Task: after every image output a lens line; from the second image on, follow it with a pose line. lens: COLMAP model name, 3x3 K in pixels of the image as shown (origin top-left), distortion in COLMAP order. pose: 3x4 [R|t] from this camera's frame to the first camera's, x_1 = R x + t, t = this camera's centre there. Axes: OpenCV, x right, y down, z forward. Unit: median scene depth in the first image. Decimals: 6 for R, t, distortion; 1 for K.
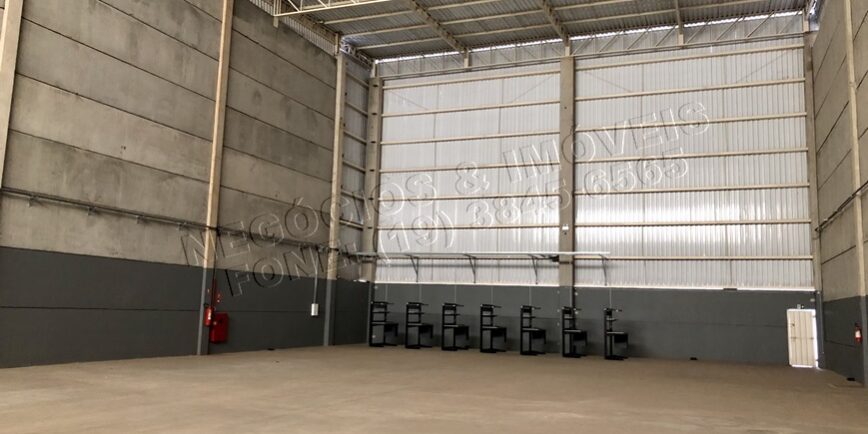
lens RADIAL K [[683.8, 0, 434.0], [0, 683.8, 217.0], [0, 0, 1]] dist [0.086402, -0.170524]
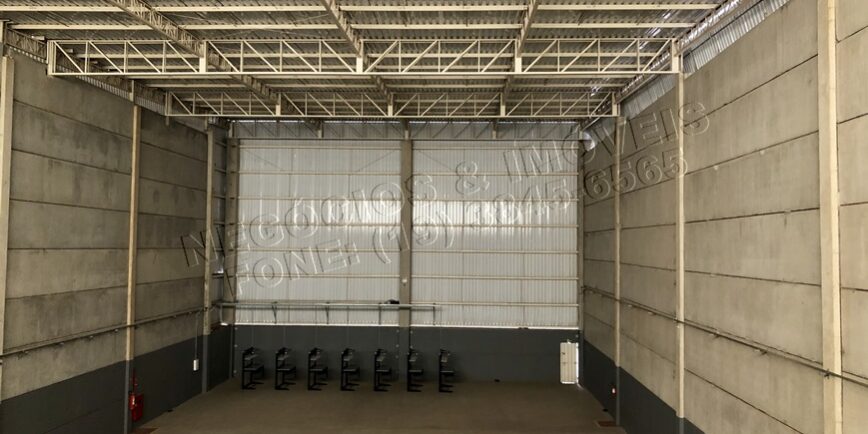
lens RADIAL K [[698.6, 0, 434.0], [0, 698.6, 217.0], [0, 0, 1]] dist [0.025718, 0.003157]
pose [[0.938933, -0.007901, 0.344010, -0.208232], [-0.028548, 0.994501, 0.100759, -0.245638], [-0.342914, -0.104427, 0.933544, -0.204295]]
